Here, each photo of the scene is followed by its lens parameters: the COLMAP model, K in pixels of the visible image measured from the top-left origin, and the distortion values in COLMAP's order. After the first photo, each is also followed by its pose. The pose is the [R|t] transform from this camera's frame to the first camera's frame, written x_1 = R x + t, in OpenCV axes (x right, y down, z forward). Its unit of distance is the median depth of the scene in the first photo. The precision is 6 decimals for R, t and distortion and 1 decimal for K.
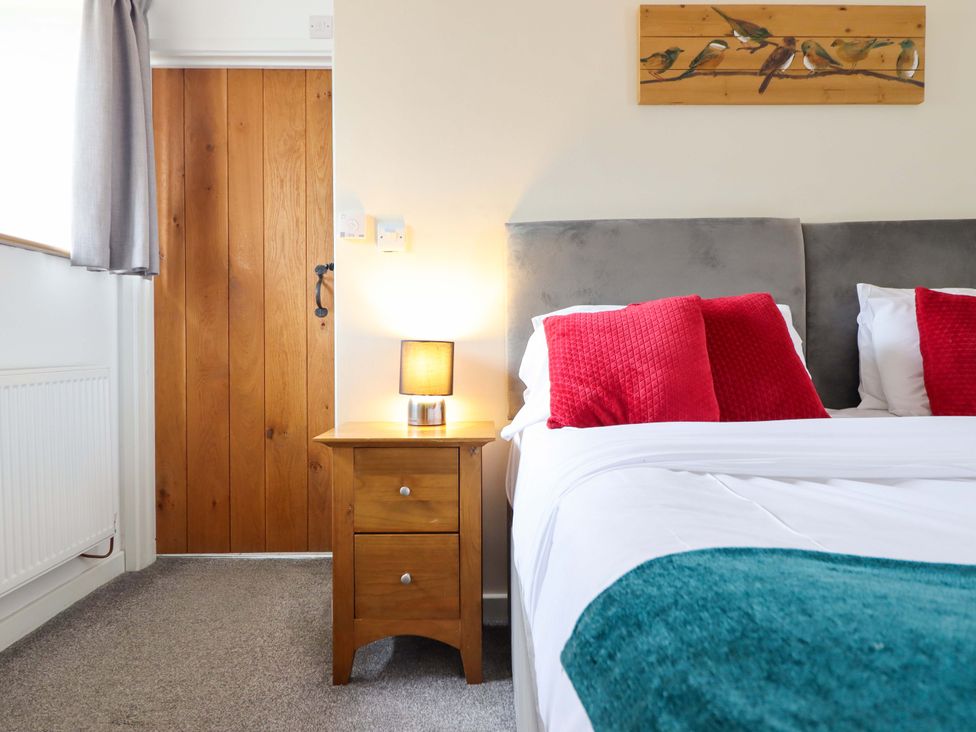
lens RADIAL K [[509.9, 0, 487.5], [0, 509.9, 363.8], [0, 0, 1]] dist [-0.003103, -0.009285]
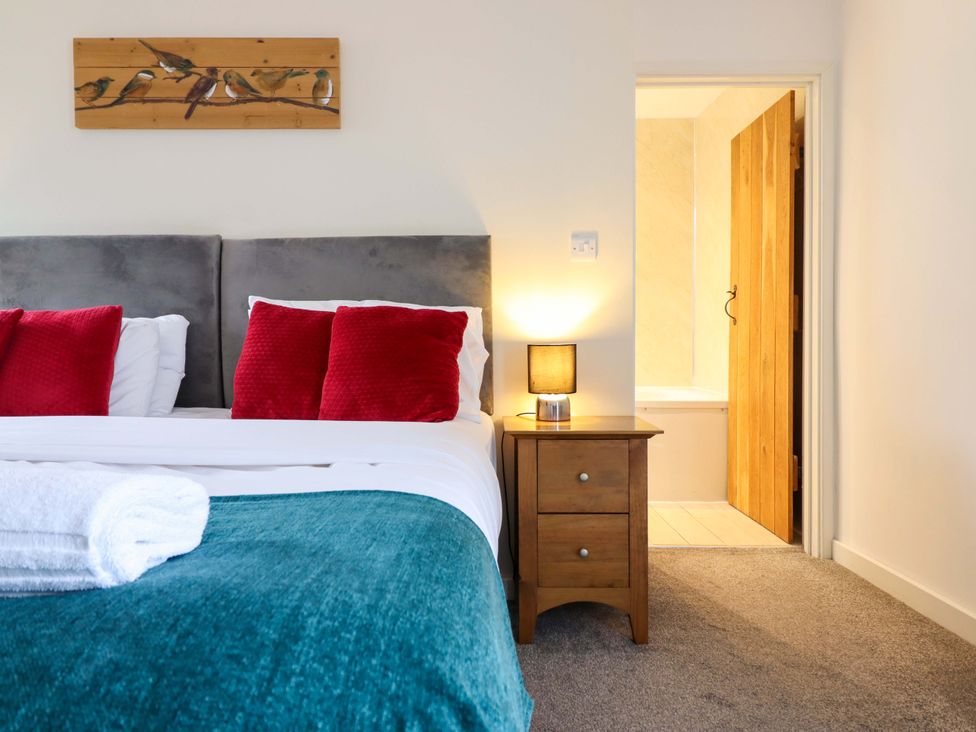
lens RADIAL K [[509.9, 0, 486.3], [0, 509.9, 364.7], [0, 0, 1]] dist [-0.003103, -0.009285]
pose [[0.999565, 0.004680, 0.029129, 1.154622], [-0.004647, 0.999989, -0.001180, -0.010644], [-0.029134, 0.001044, 0.999575, -0.102258]]
